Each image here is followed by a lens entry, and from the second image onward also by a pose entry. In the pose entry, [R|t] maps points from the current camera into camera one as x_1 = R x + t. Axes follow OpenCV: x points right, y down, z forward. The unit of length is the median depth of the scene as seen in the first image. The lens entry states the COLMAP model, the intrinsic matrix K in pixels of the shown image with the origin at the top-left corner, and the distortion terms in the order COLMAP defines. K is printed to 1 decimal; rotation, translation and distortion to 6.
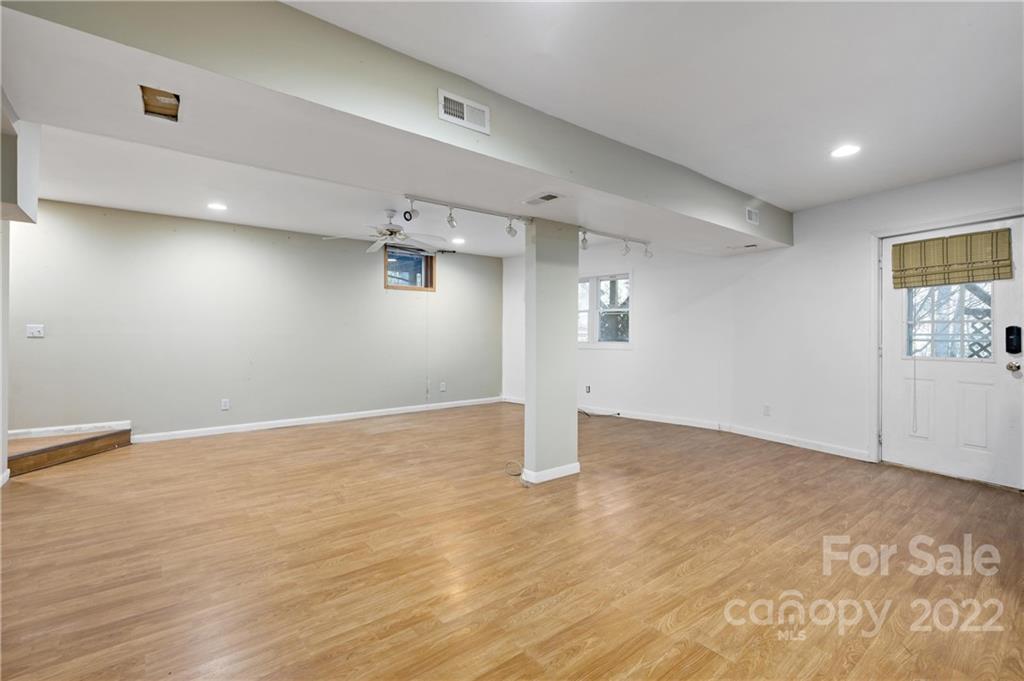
lens RADIAL K [[462.4, 0, 513.4], [0, 462.4, 337.3], [0, 0, 1]] dist [0.003116, -0.000070]
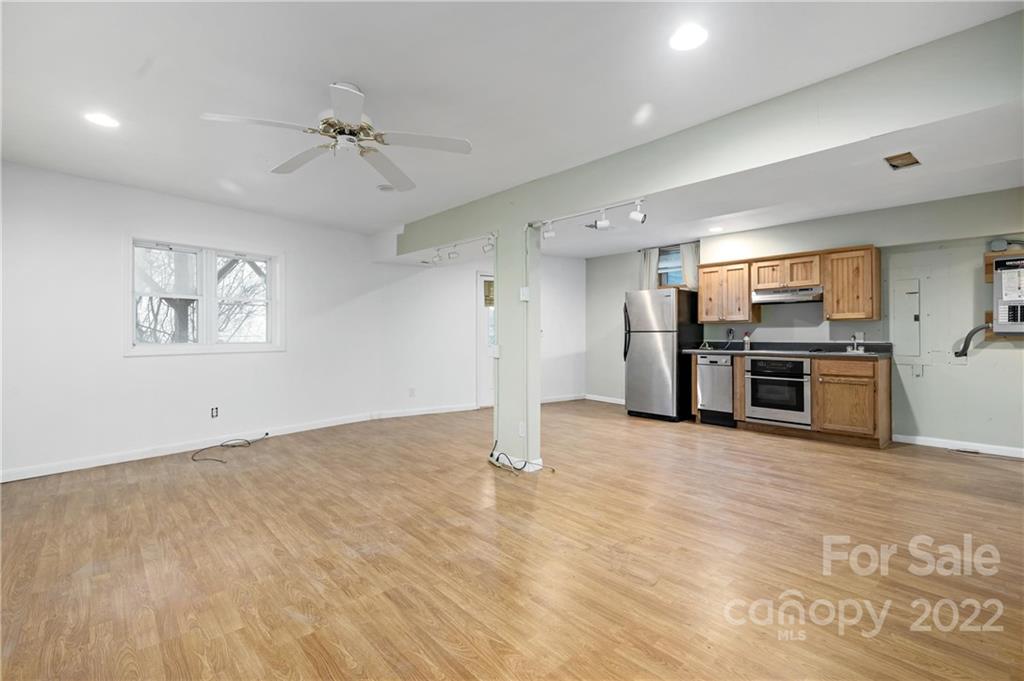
lens RADIAL K [[462.4, 0, 513.3], [0, 462.4, 336.5], [0, 0, 1]] dist [0.003116, -0.000070]
pose [[-0.067331, -0.003886, 0.997723, -1.157699], [0.004969, 0.999979, 0.004230, -0.002480], [-0.997718, 0.005243, -0.067310, 1.266192]]
